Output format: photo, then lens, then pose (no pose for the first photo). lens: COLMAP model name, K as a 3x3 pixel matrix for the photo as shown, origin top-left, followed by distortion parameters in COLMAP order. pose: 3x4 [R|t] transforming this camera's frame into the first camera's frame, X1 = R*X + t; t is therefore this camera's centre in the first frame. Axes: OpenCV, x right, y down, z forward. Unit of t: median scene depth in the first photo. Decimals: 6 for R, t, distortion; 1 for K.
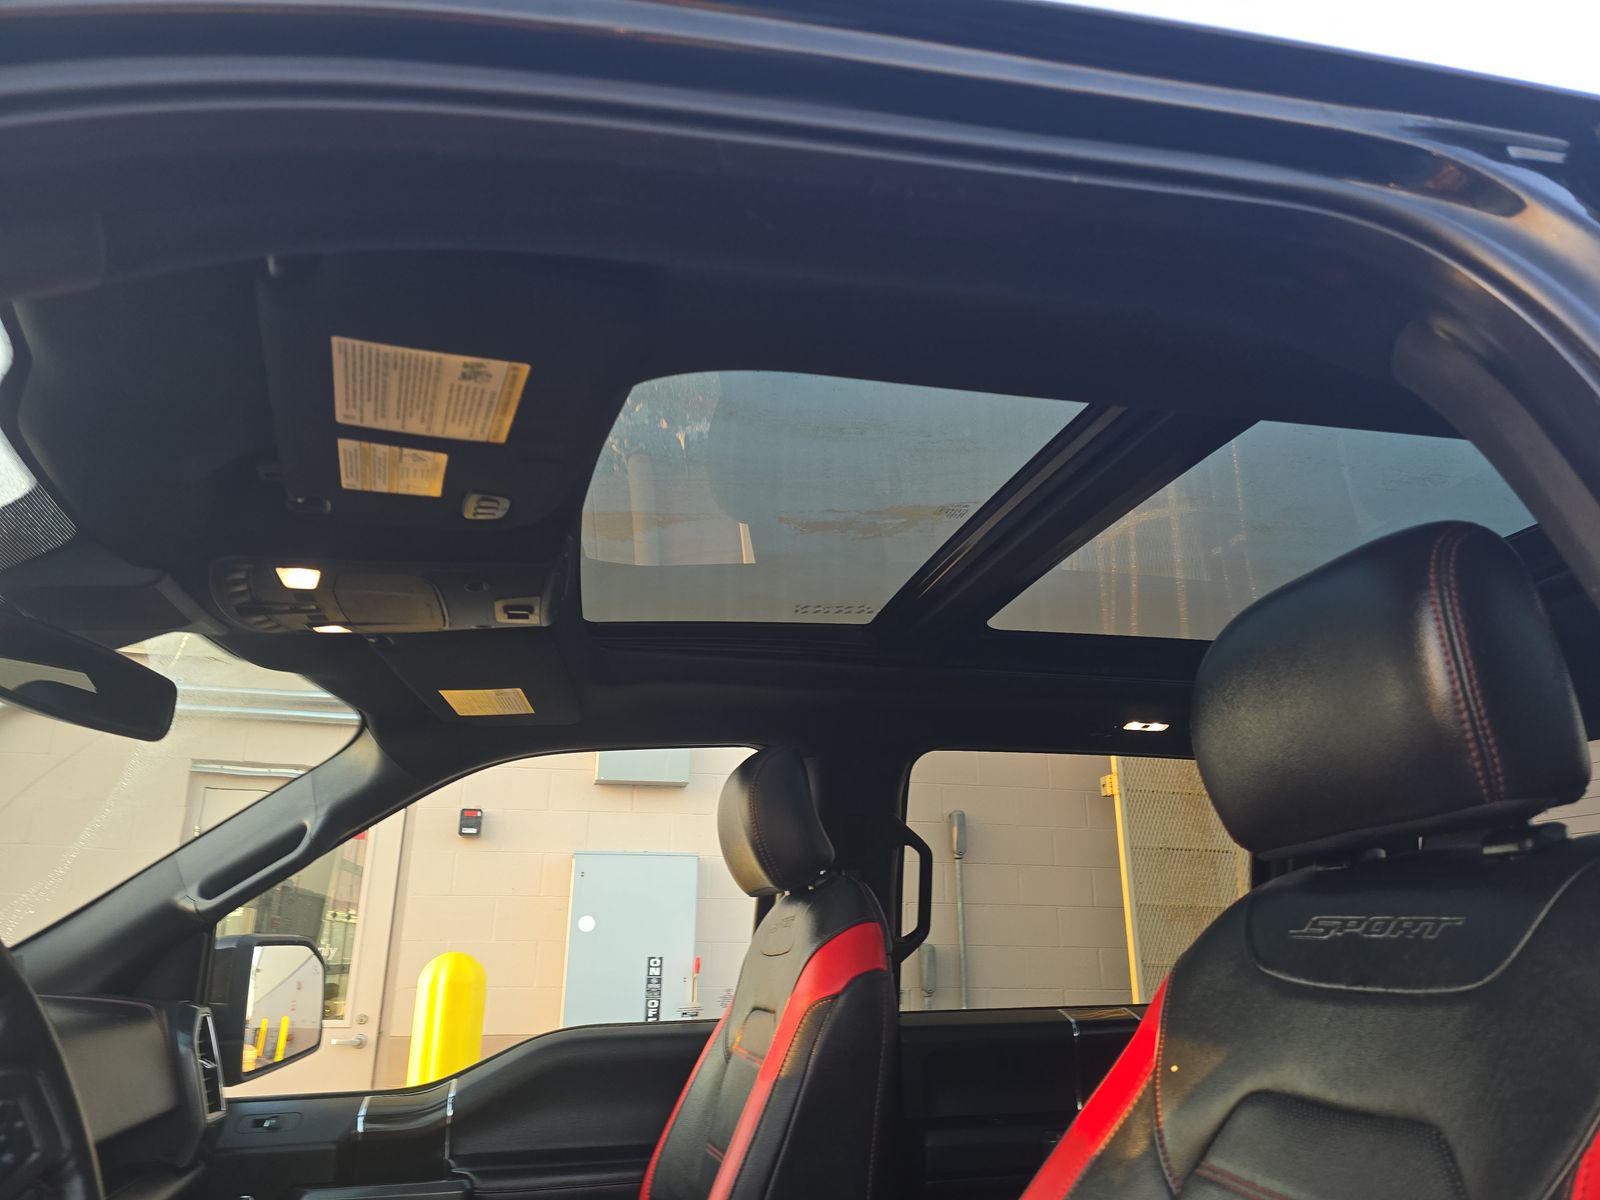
lens RADIAL K [[1082.9, 0, 801.8], [0, 1082.9, 593.6], [0, 0, 1]] dist [0.048448, -0.037662]
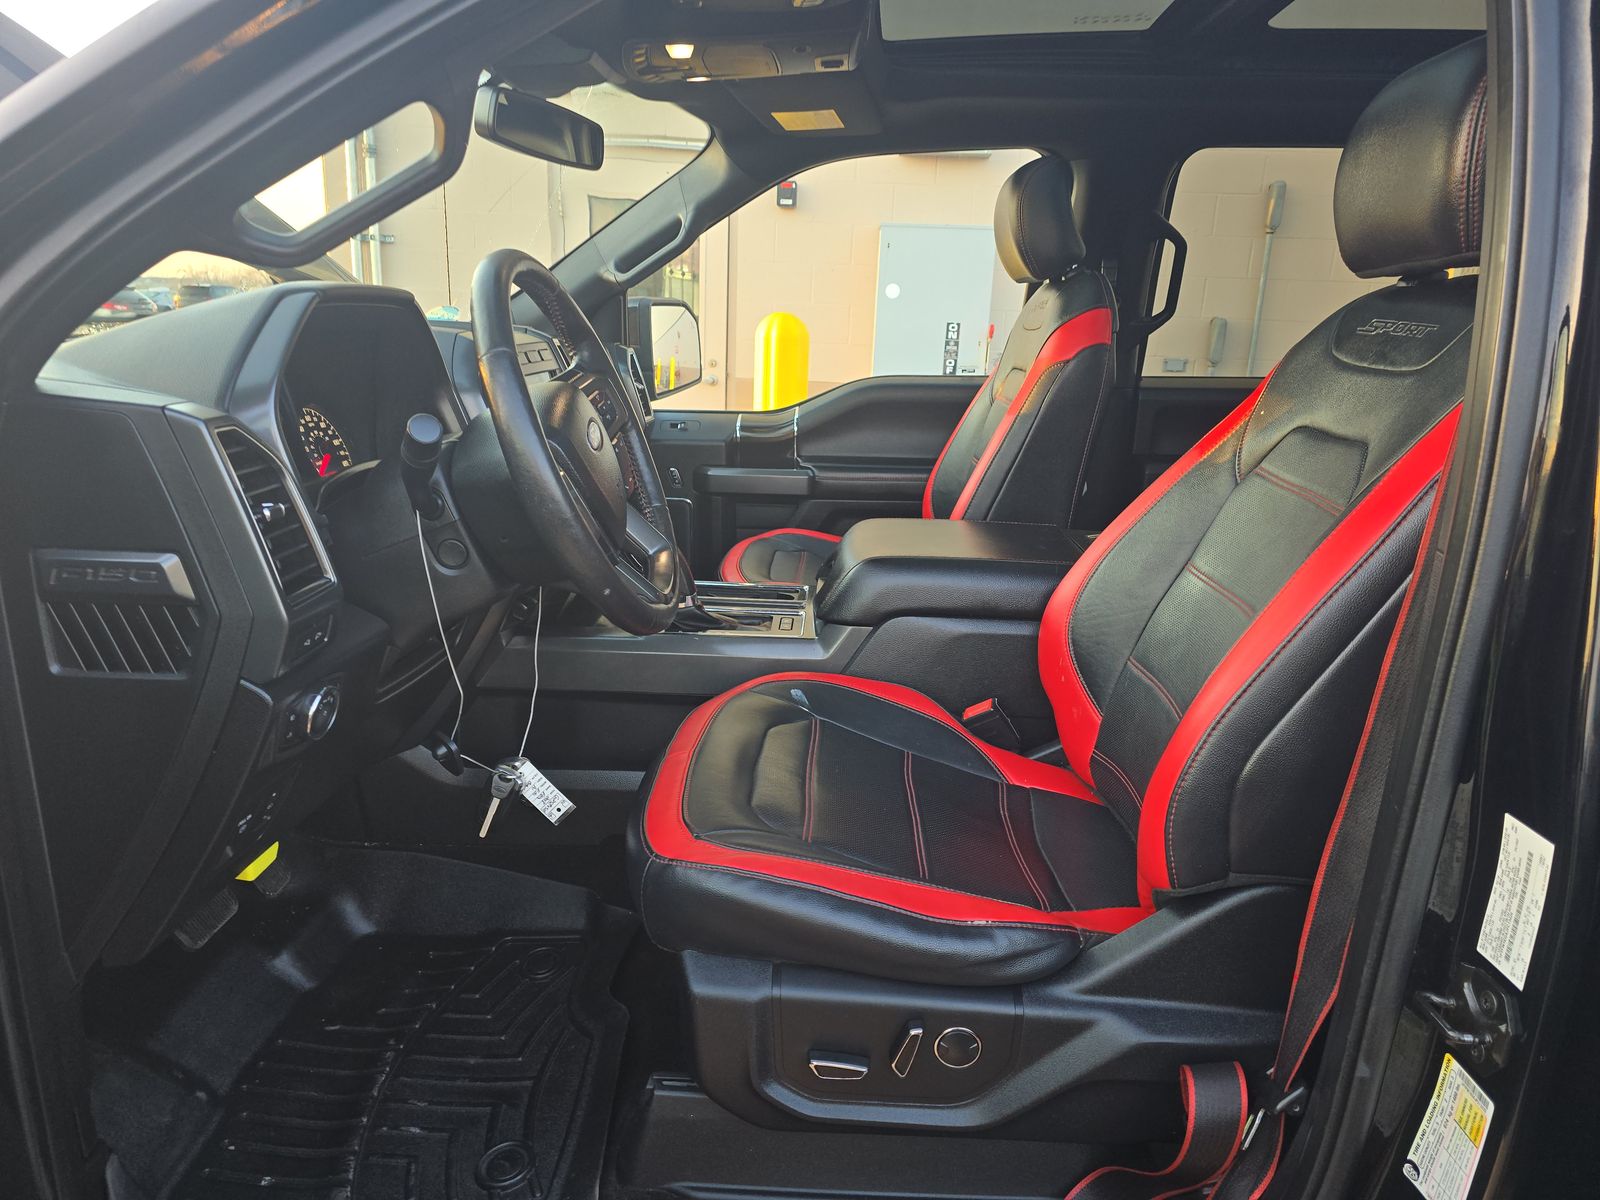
lens RADIAL K [[1082.9, 0, 786.4], [0, 1082.9, 603.3], [0, 0, 1]] dist [0.048448, -0.037662]
pose [[0.960009, 0.101643, -0.260866, 0.060633], [0.057277, 0.840756, 0.538375, -0.099137], [0.274047, -0.531787, 0.801312, -0.267155]]
